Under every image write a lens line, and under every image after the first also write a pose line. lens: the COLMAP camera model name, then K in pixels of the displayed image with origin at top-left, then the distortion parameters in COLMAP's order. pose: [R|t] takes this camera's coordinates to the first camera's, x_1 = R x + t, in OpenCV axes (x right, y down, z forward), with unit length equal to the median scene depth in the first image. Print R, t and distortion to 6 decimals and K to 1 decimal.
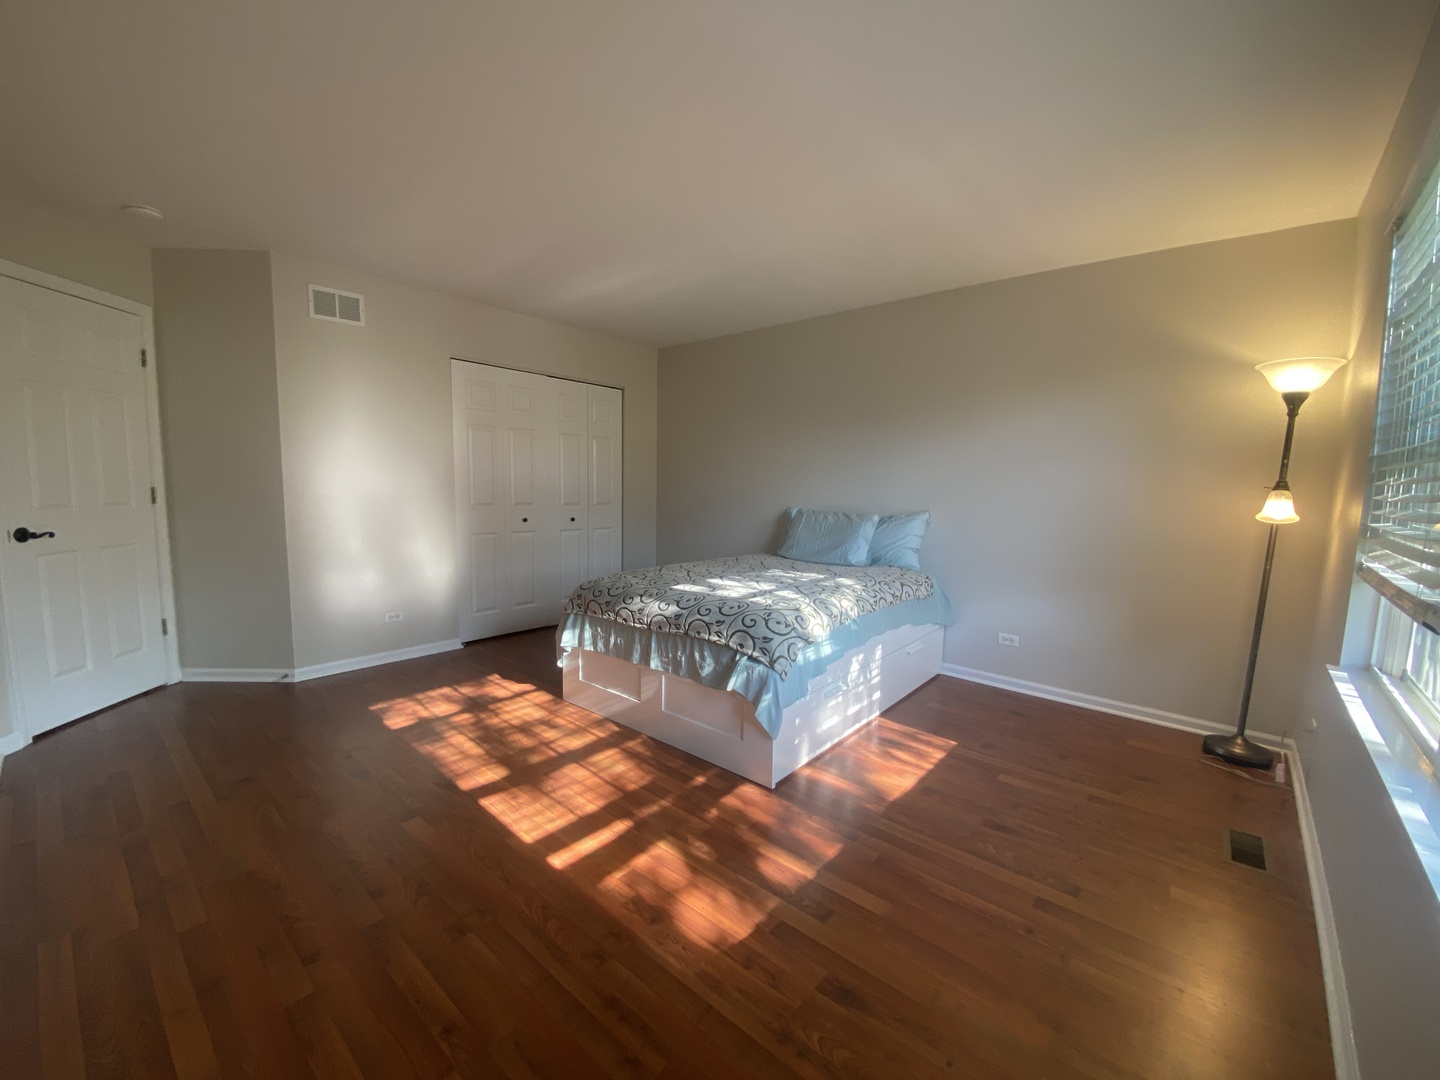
lens RADIAL K [[596.6, 0, 707.6], [0, 596.6, 546.3], [0, 0, 1]] dist [-0.000455, -0.000182]
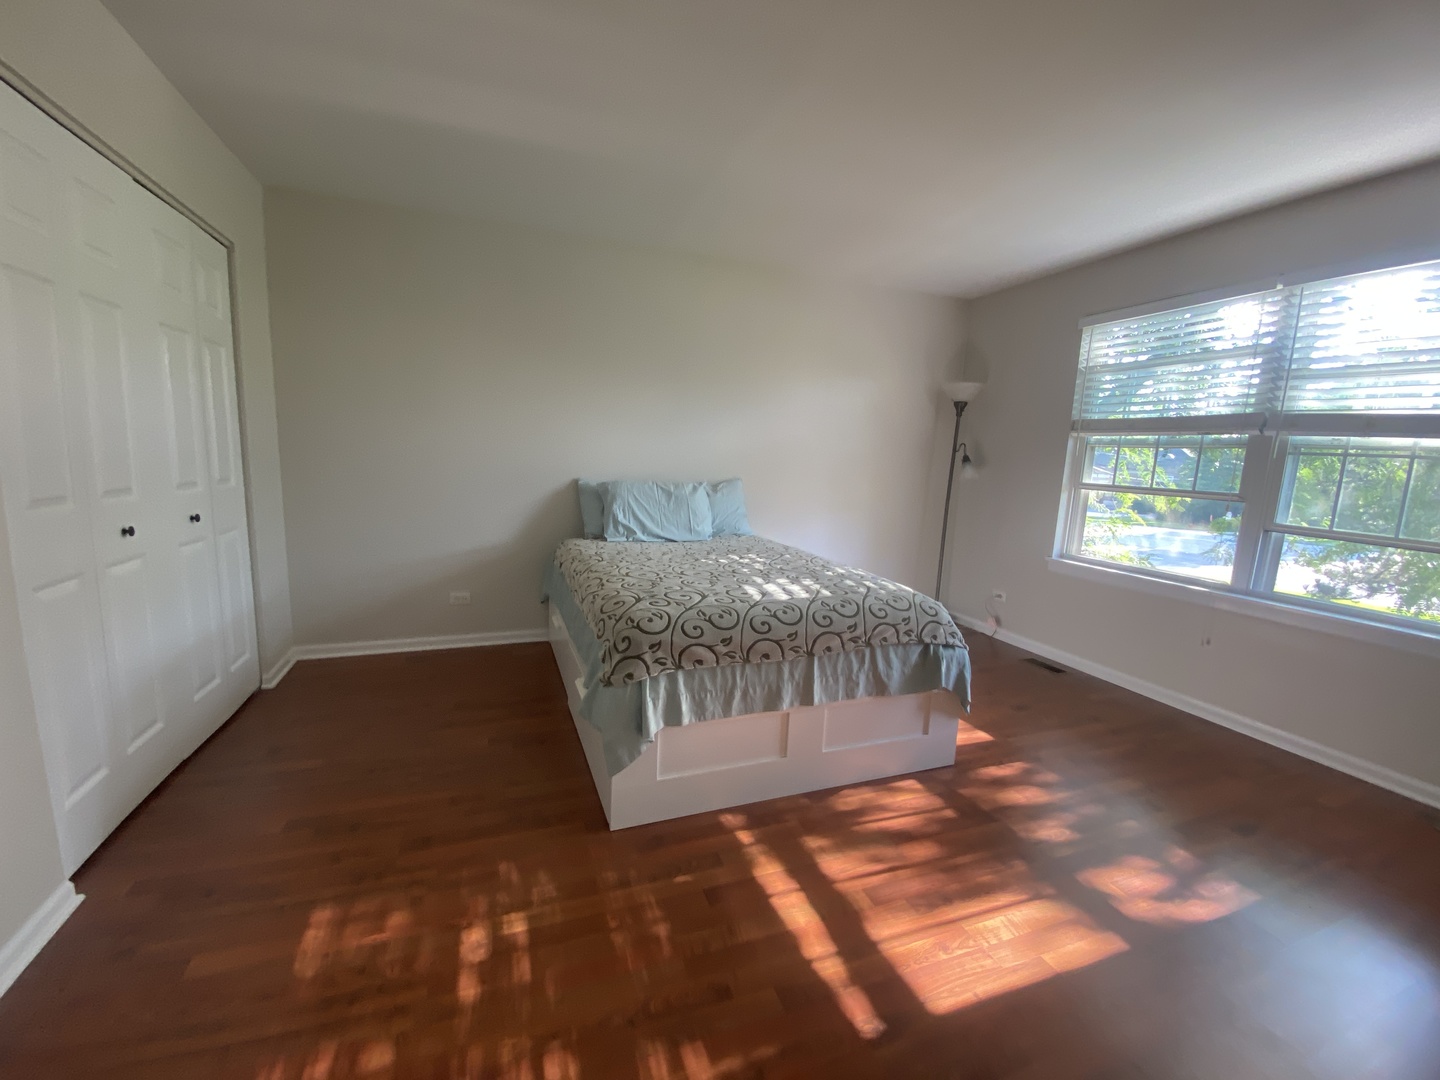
lens RADIAL K [[596.6, 0, 707.6], [0, 596.6, 546.3], [0, 0, 1]] dist [-0.000455, -0.000182]
pose [[0.498957, -0.136345, 0.855834, -0.791104], [0.071480, 0.990656, 0.116151, -0.096544], [-0.863674, 0.003220, 0.504041, 0.725356]]
